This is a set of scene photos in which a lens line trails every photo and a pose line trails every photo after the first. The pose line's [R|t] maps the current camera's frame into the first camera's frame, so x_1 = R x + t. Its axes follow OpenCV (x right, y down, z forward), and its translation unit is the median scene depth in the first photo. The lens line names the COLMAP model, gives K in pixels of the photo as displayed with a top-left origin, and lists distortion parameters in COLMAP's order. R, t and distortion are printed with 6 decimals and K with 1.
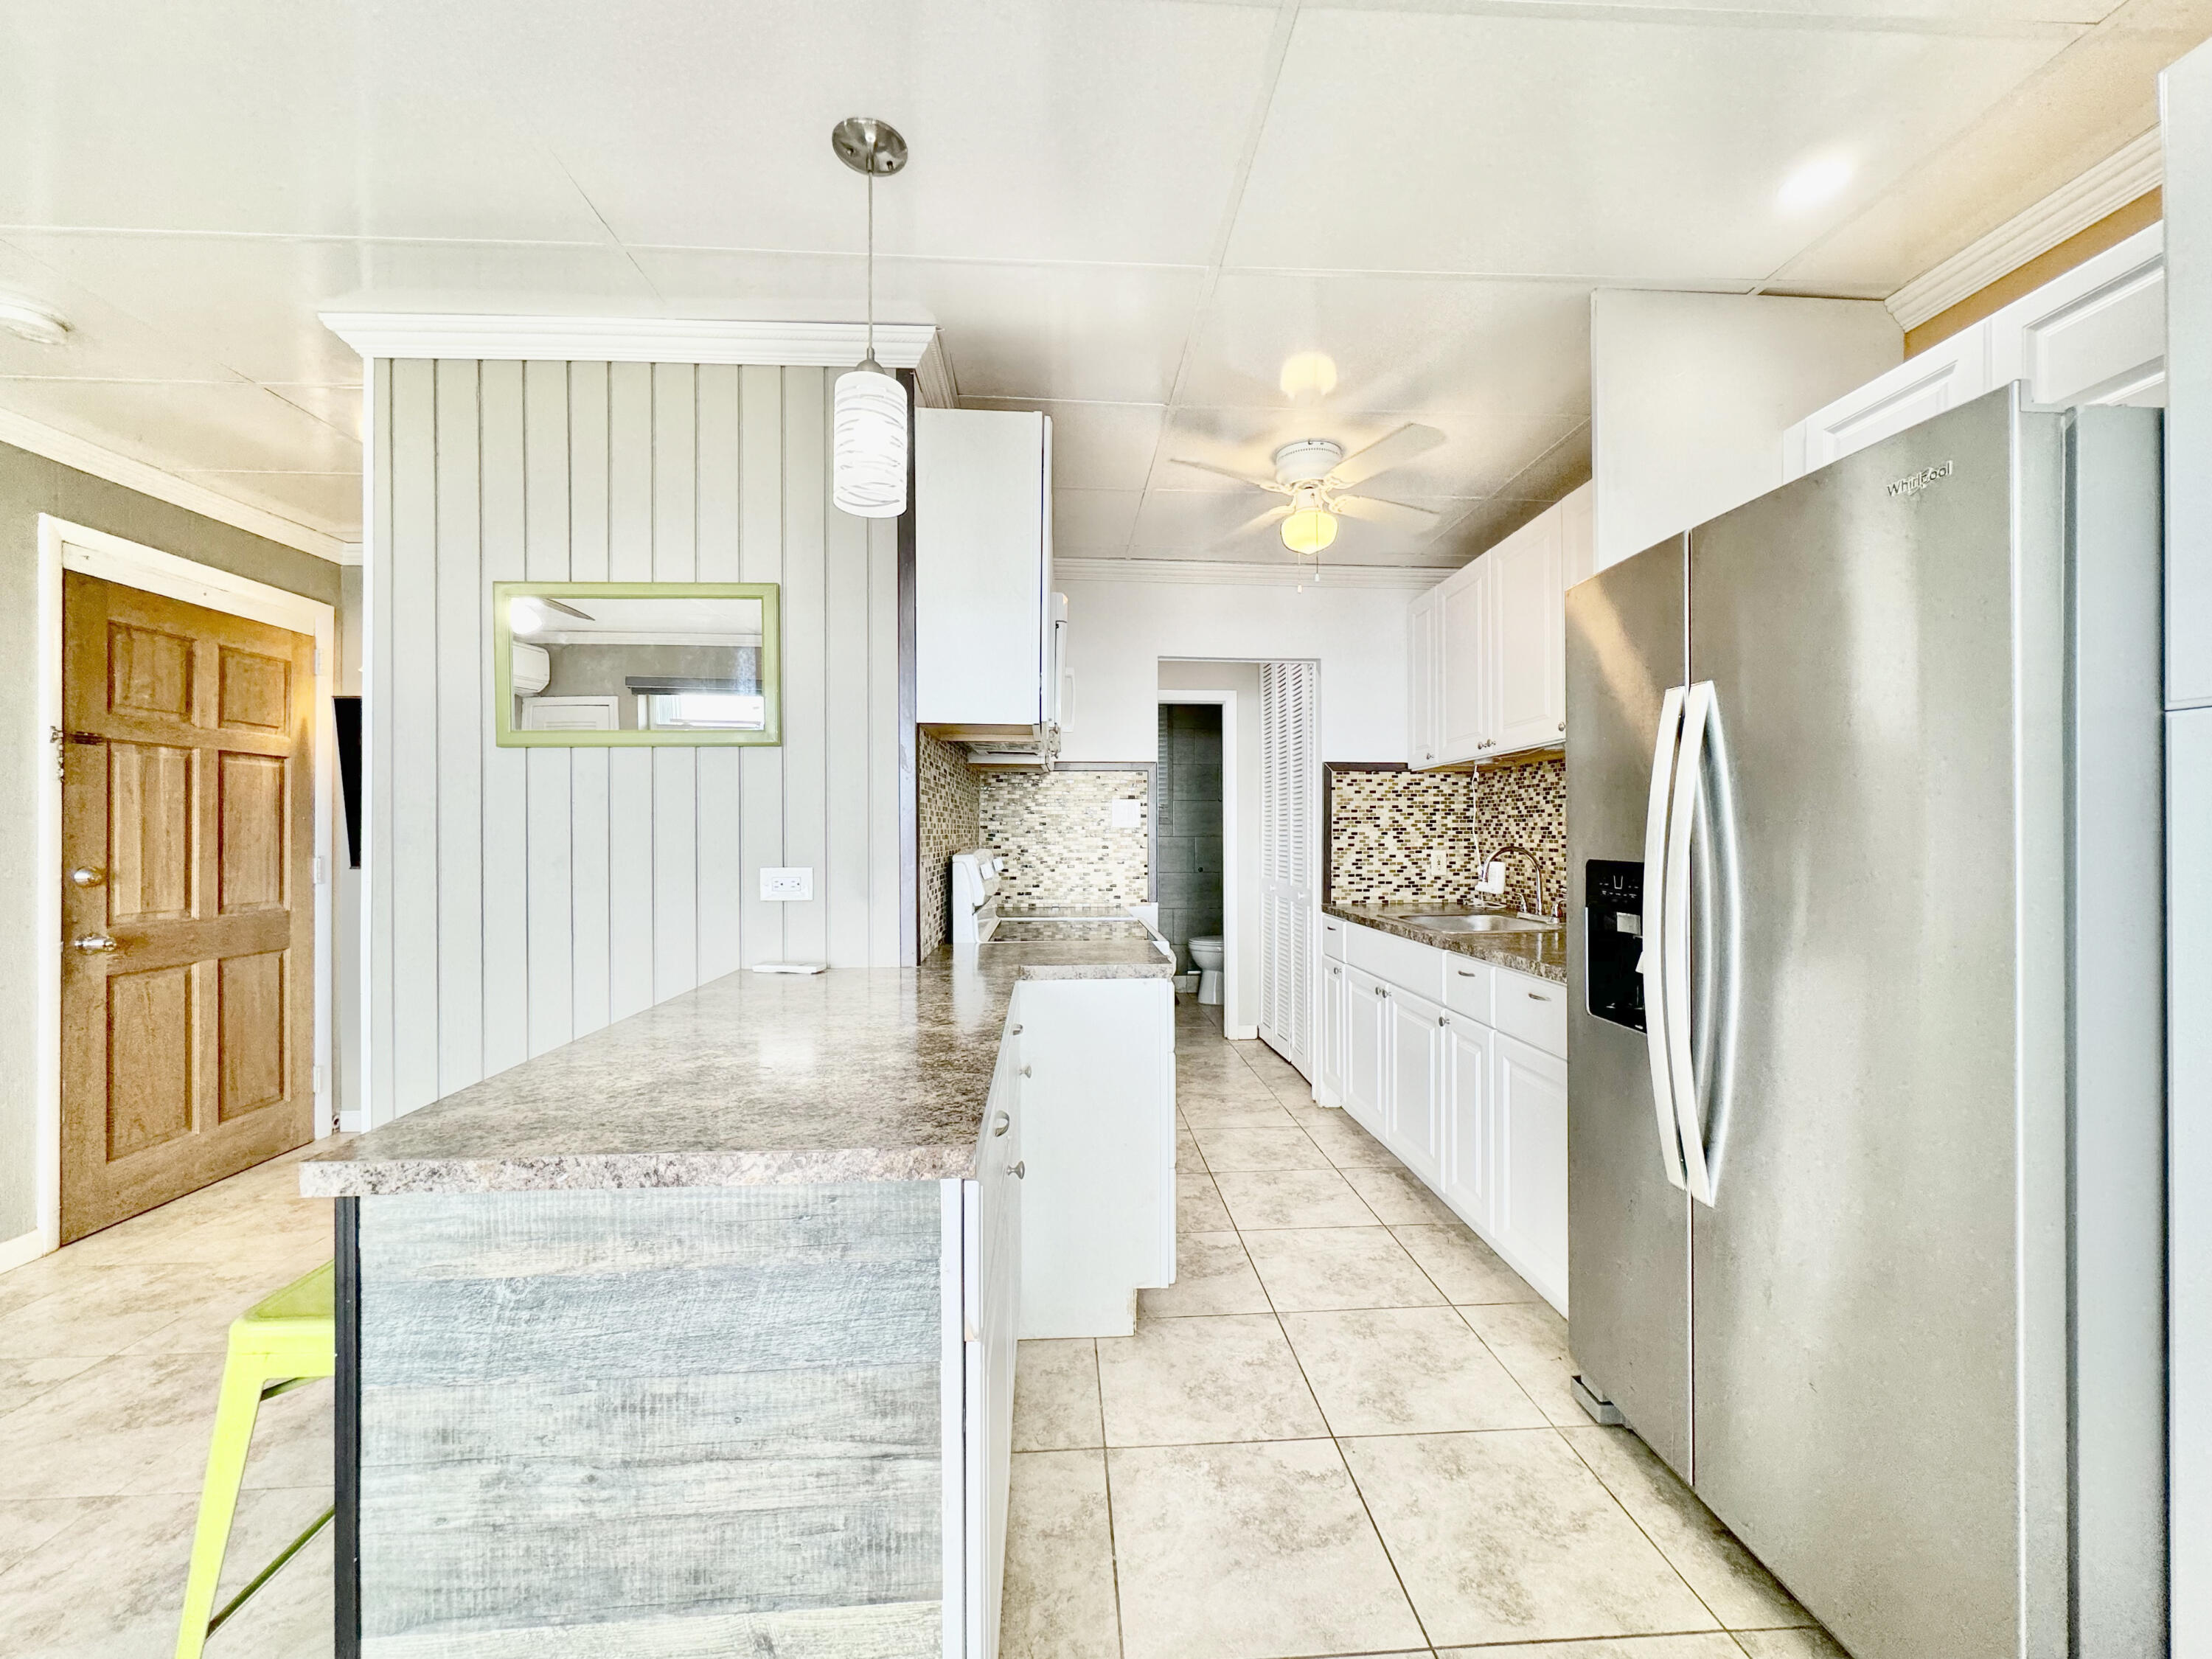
lens RADIAL K [[881.9, 0, 1106.0], [0, 881.9, 829.5], [0, 0, 1]] dist [-0.003016, -0.000073]
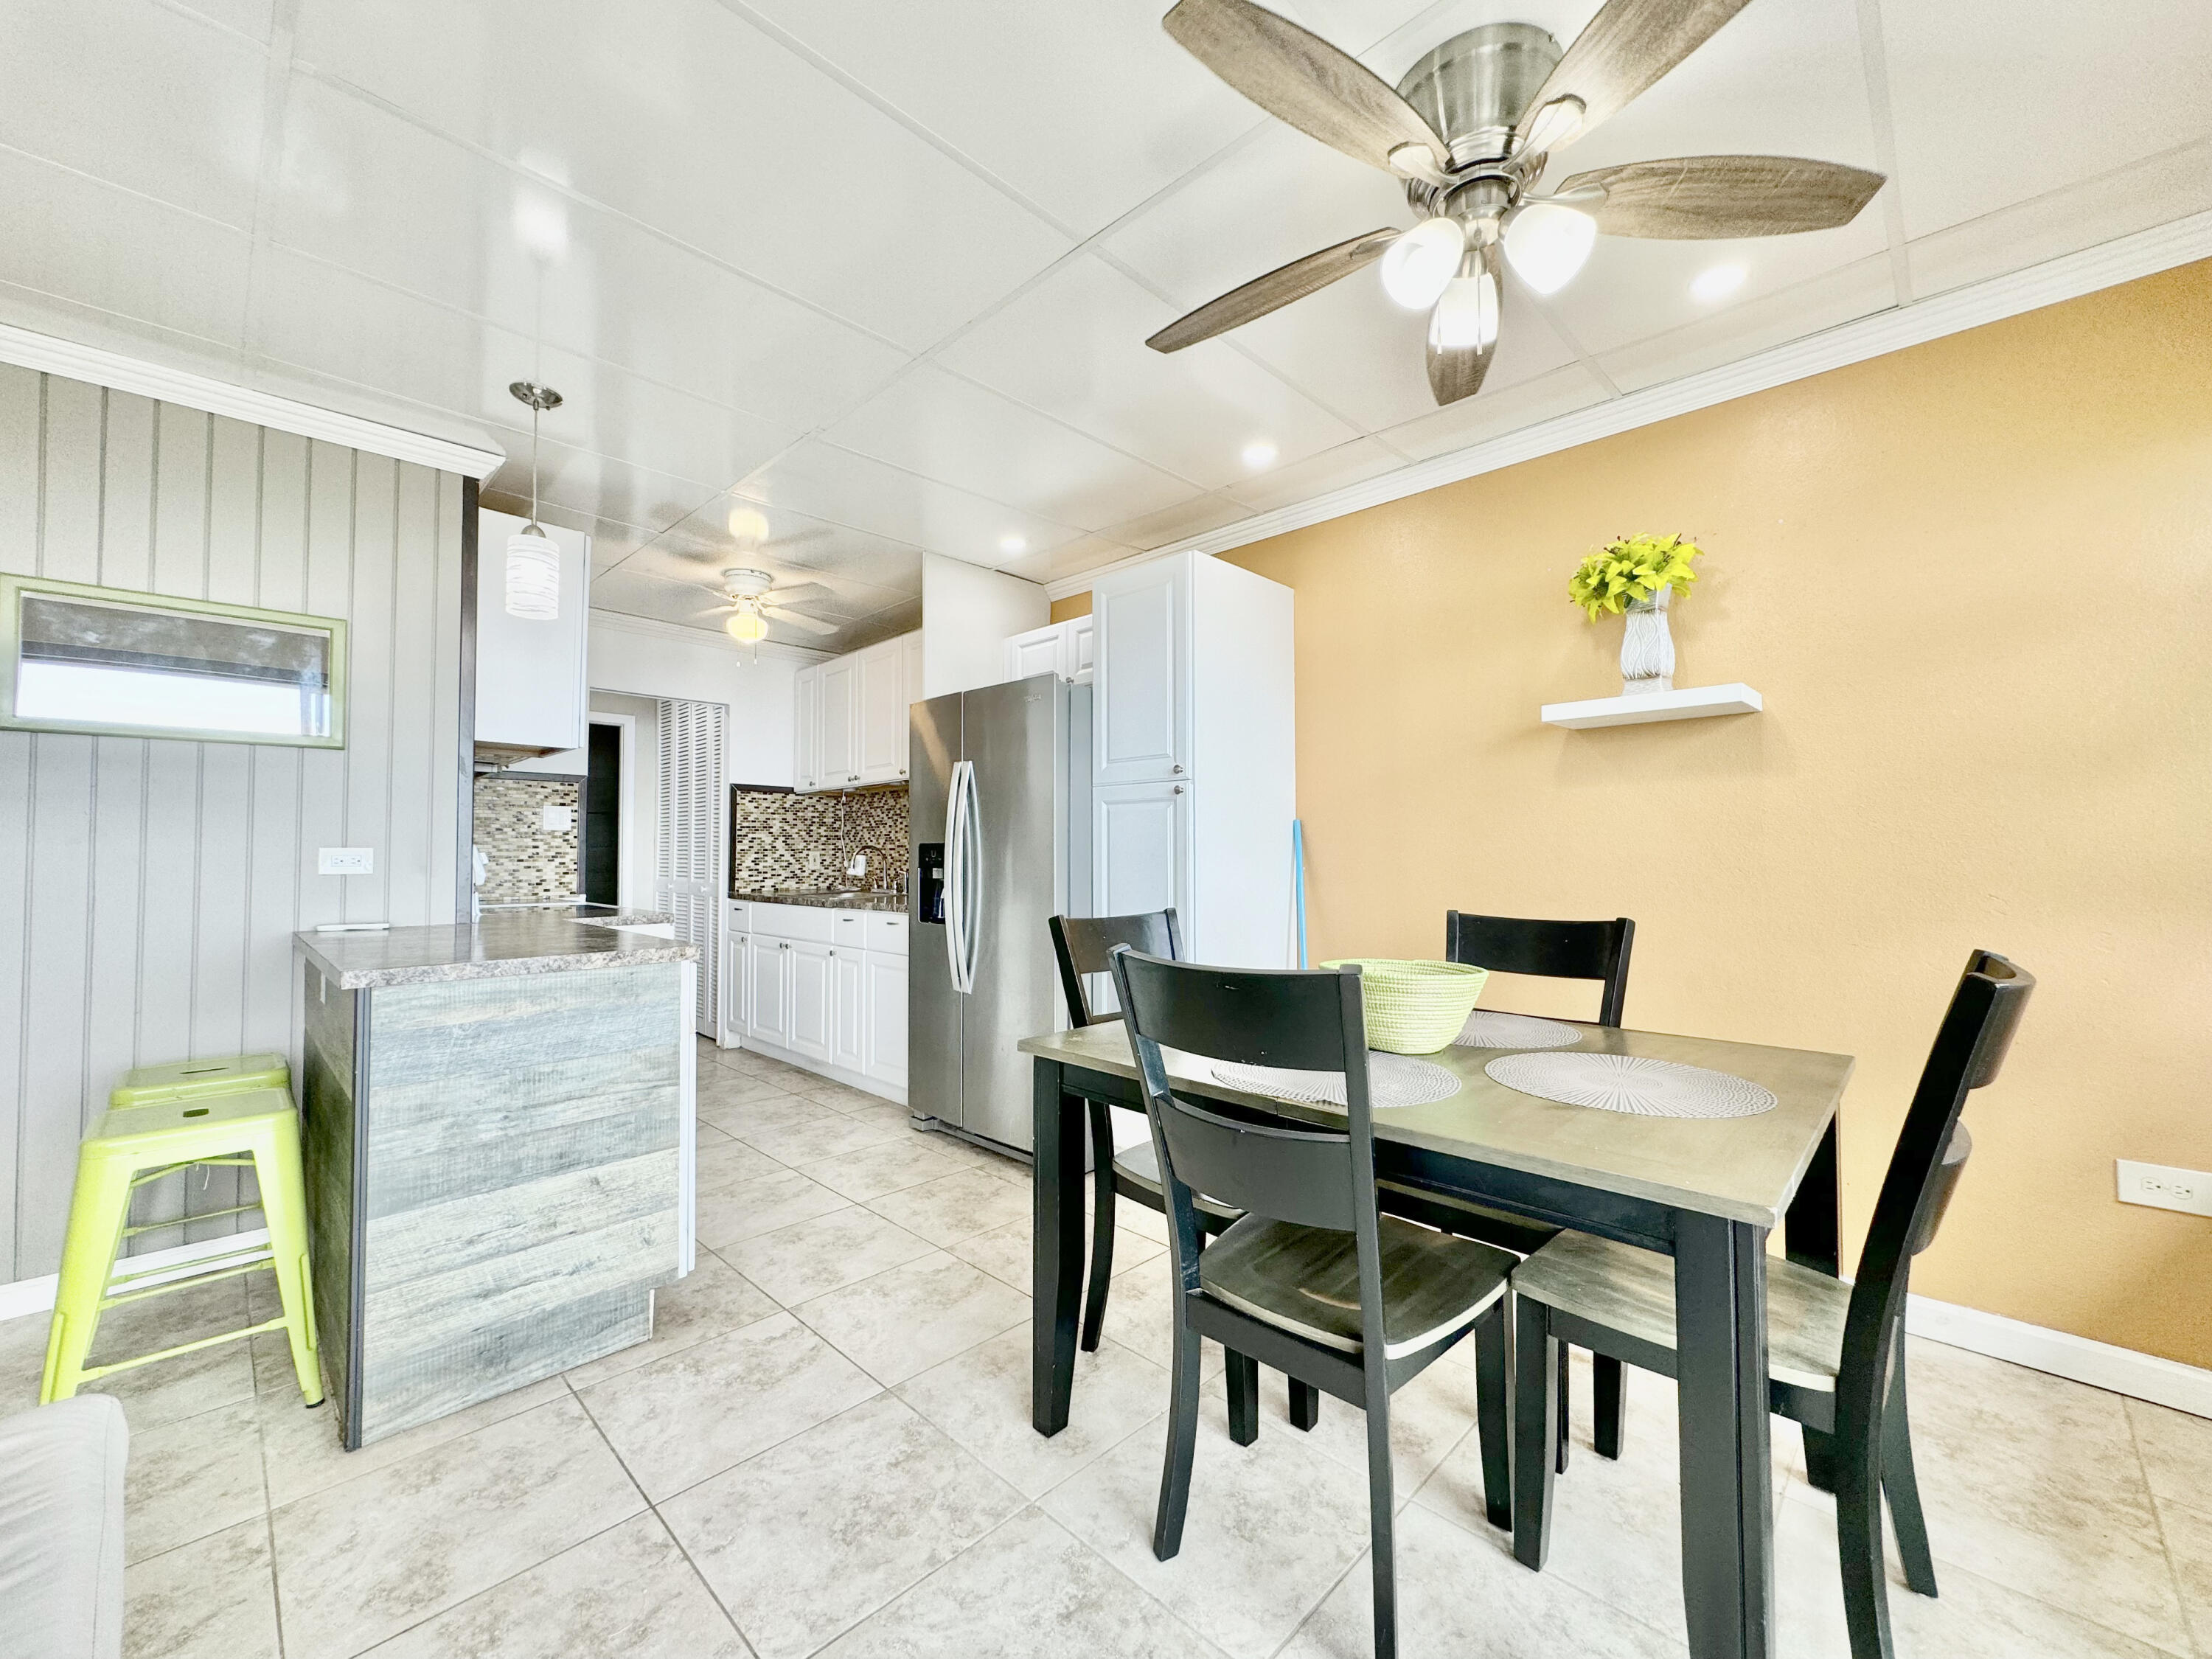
lens RADIAL K [[881.9, 0, 1106.0], [0, 881.9, 829.5], [0, 0, 1]] dist [-0.003016, -0.000073]
pose [[0.741646, 0.020580, 0.670476, -0.478803], [-0.002704, 0.999613, -0.027692, 0.058314], [-0.670786, 0.018725, 0.741415, -0.760583]]
